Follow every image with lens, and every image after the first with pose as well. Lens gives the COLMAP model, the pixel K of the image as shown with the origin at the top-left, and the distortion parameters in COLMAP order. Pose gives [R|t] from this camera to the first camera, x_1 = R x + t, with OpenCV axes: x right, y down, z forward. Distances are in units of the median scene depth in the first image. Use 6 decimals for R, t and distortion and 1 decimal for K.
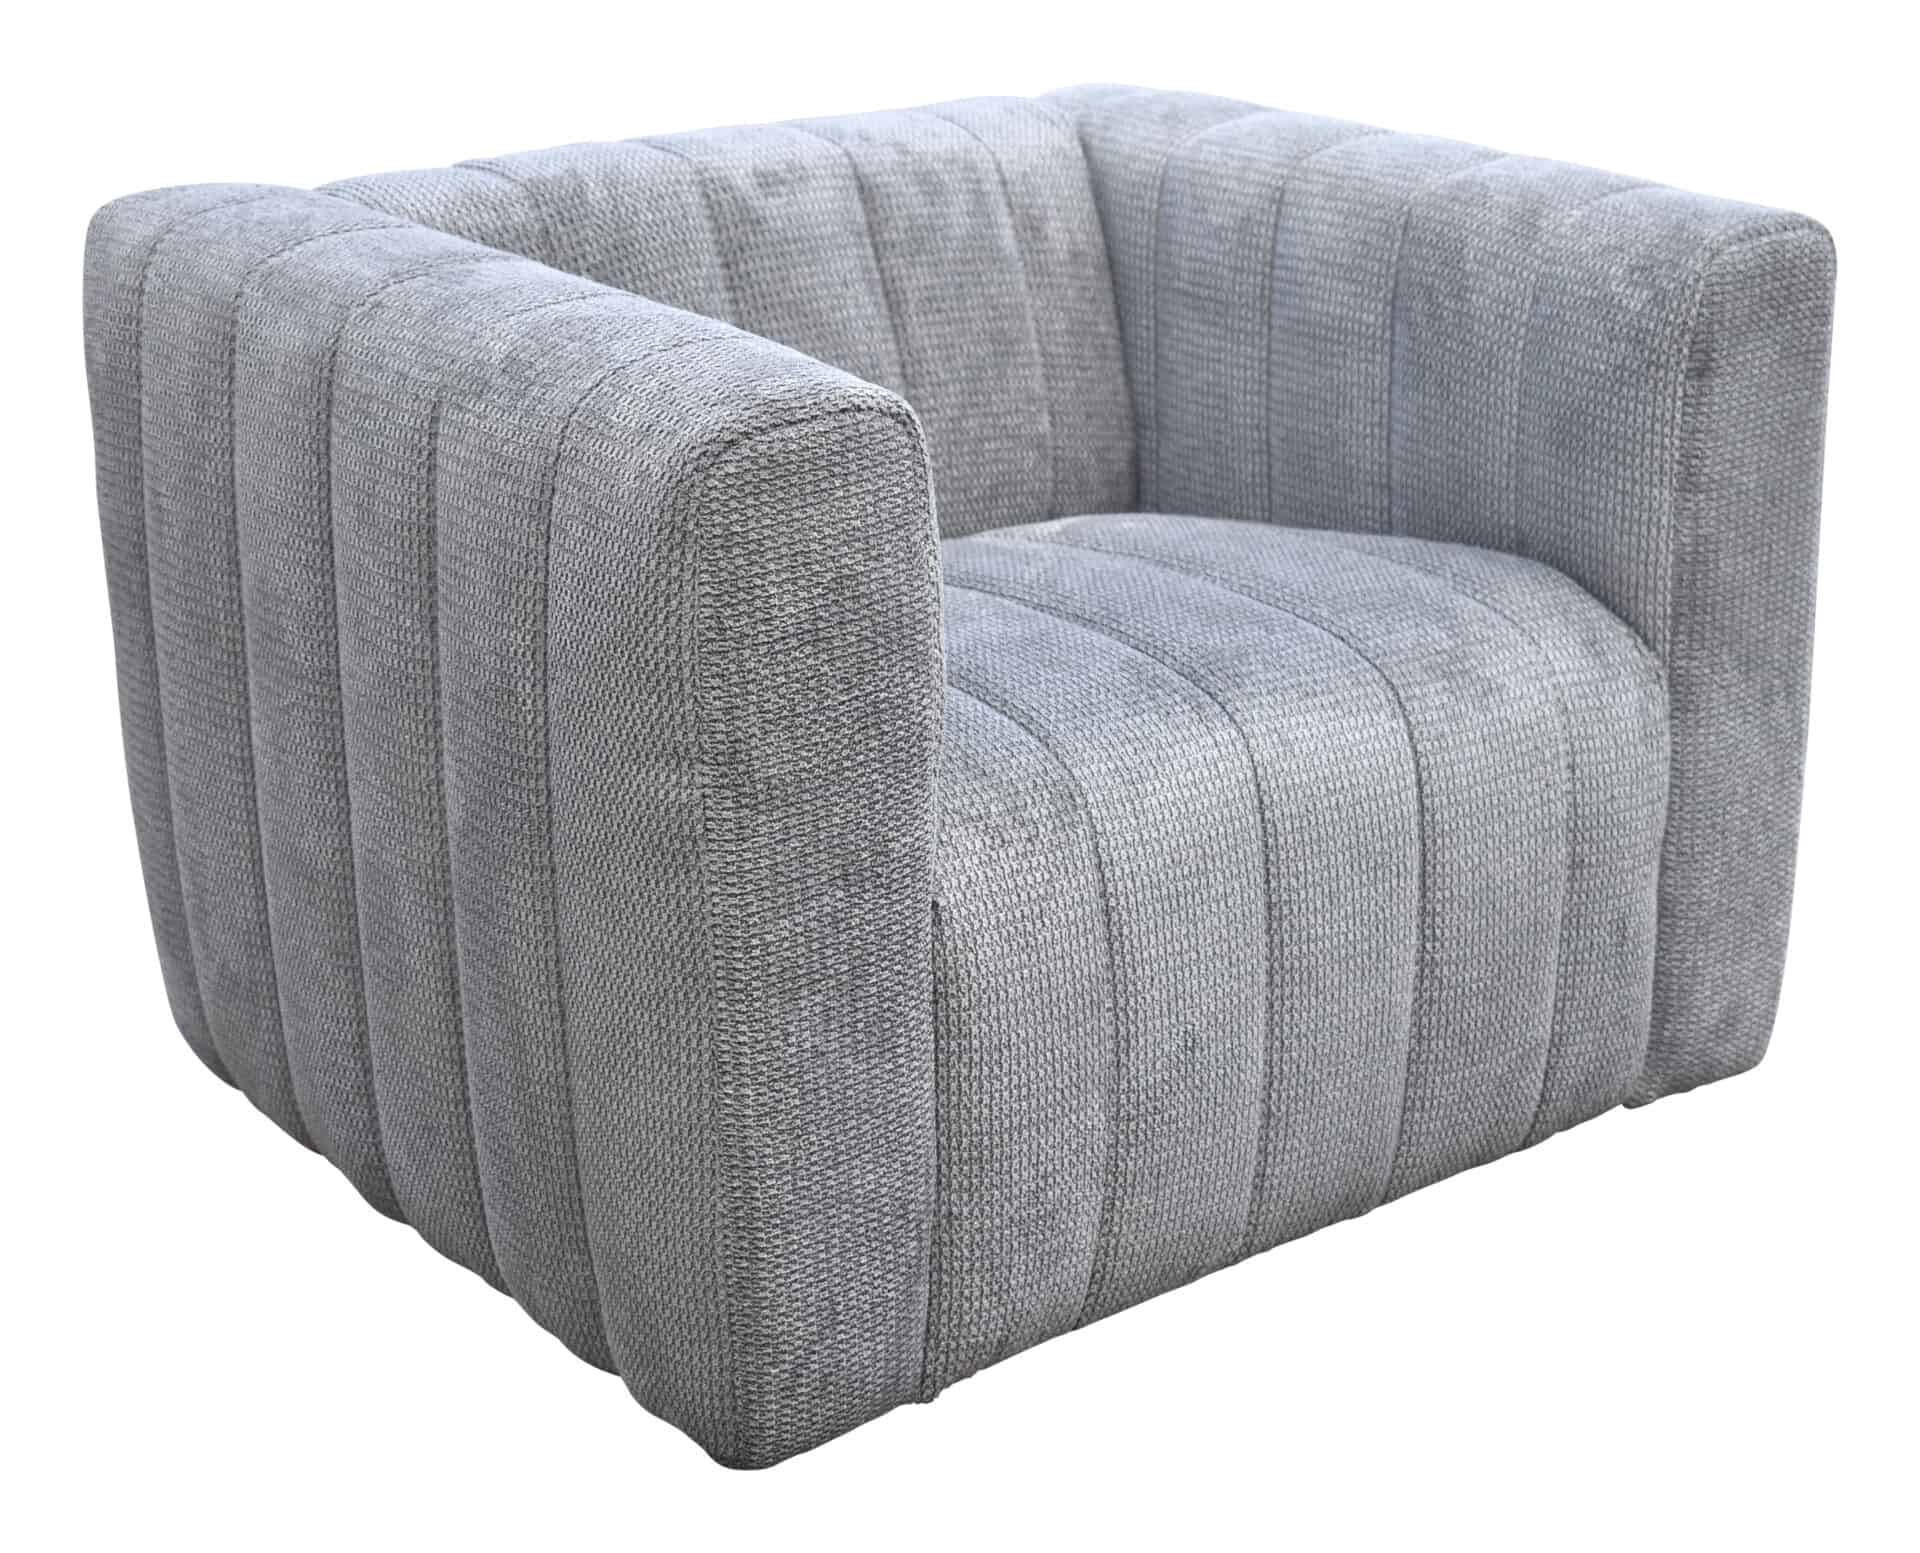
lens RADIAL K [[3088.6, 0, 950.9], [0, 3088.6, 793.0], [0, 0, 1]] dist [-0.044527, 0.000000]
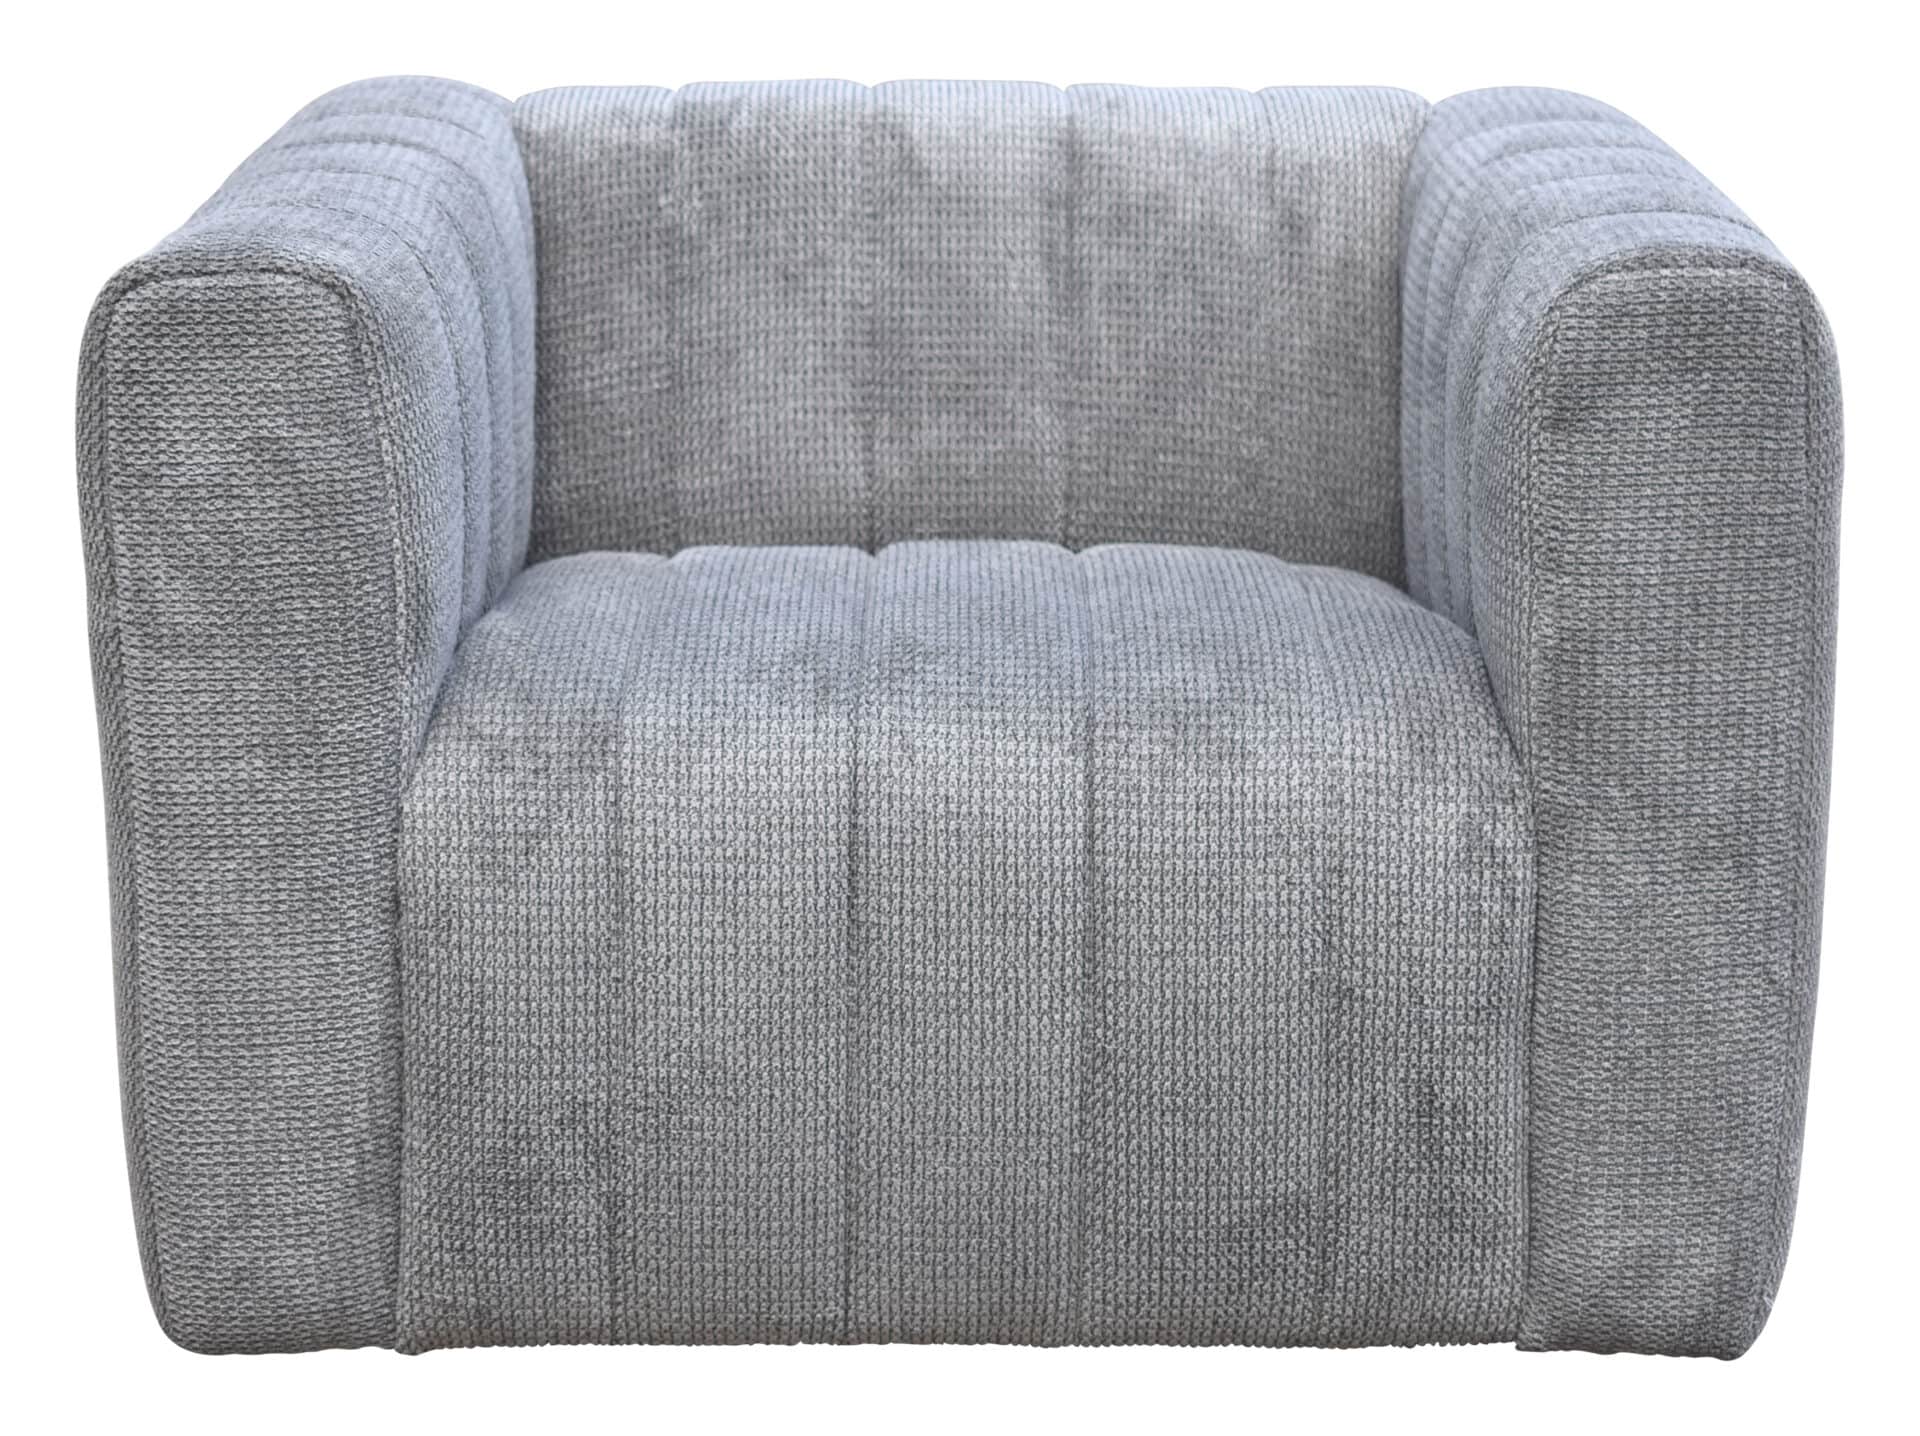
lens RADIAL K [[3833.7, 0, 965.3], [0, 3833.7, 722.6], [0, 0, 1]] dist [0.007101, 0.000000]
pose [[0.811301, 0.170990, -0.559064, 0.749018], [-0.221112, 0.974985, -0.022674, -0.001986], [0.541202, 0.142011, 0.828814, 0.091851]]
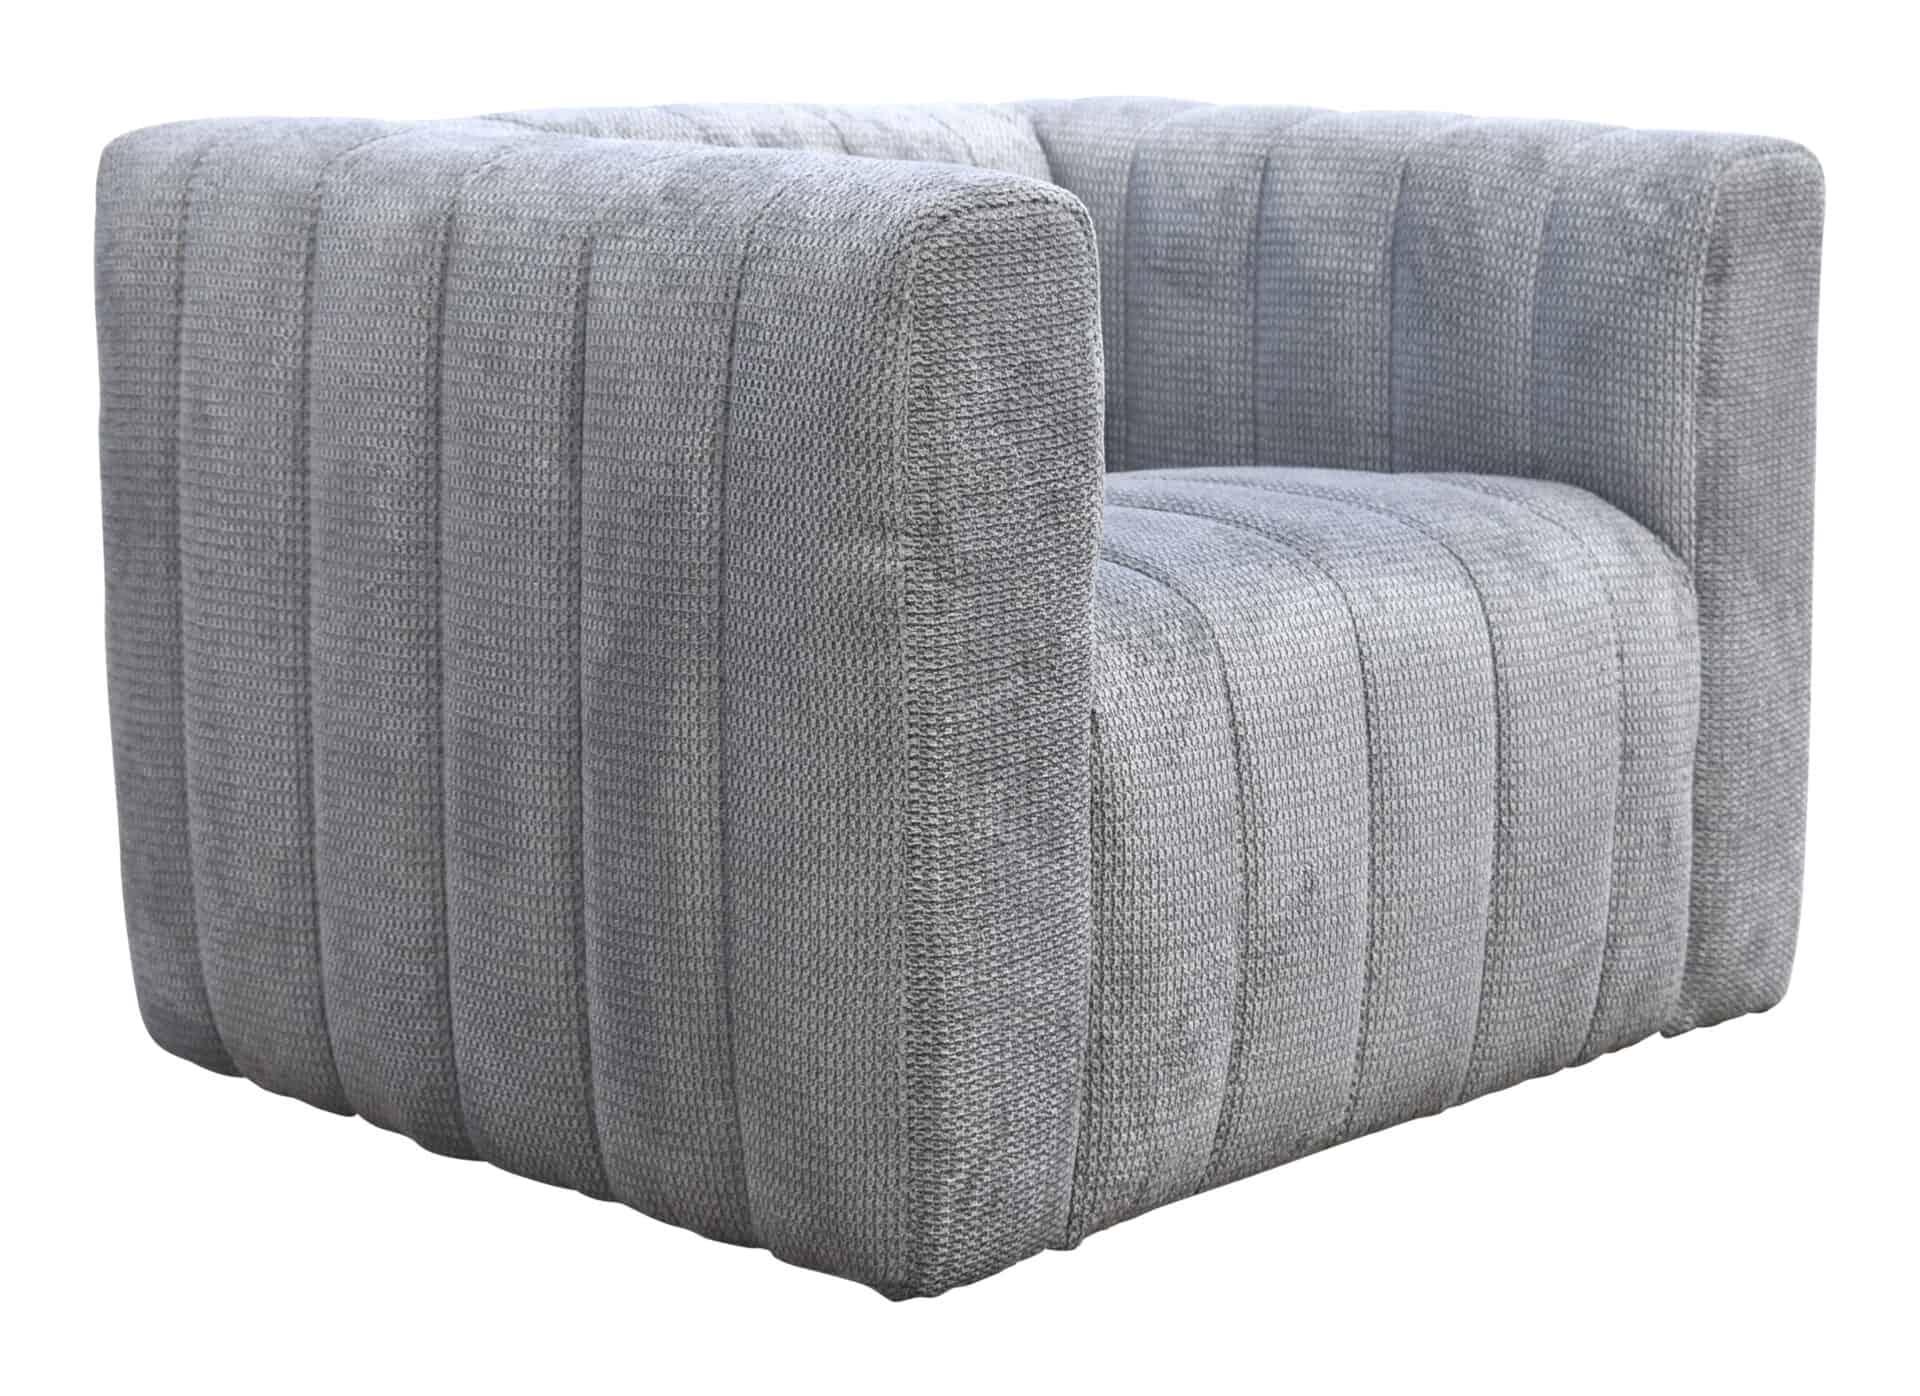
lens RADIAL K [[3684.6, 0, 960.4], [0, 3684.6, 682.5], [0, 0, 1]] dist [-0.051076, 0.000000]
pose [[0.988967, -0.012574, 0.147602, -0.212644], [0.037577, 0.985095, -0.167854, 0.214039], [-0.143291, 0.171549, 0.974699, -0.171146]]
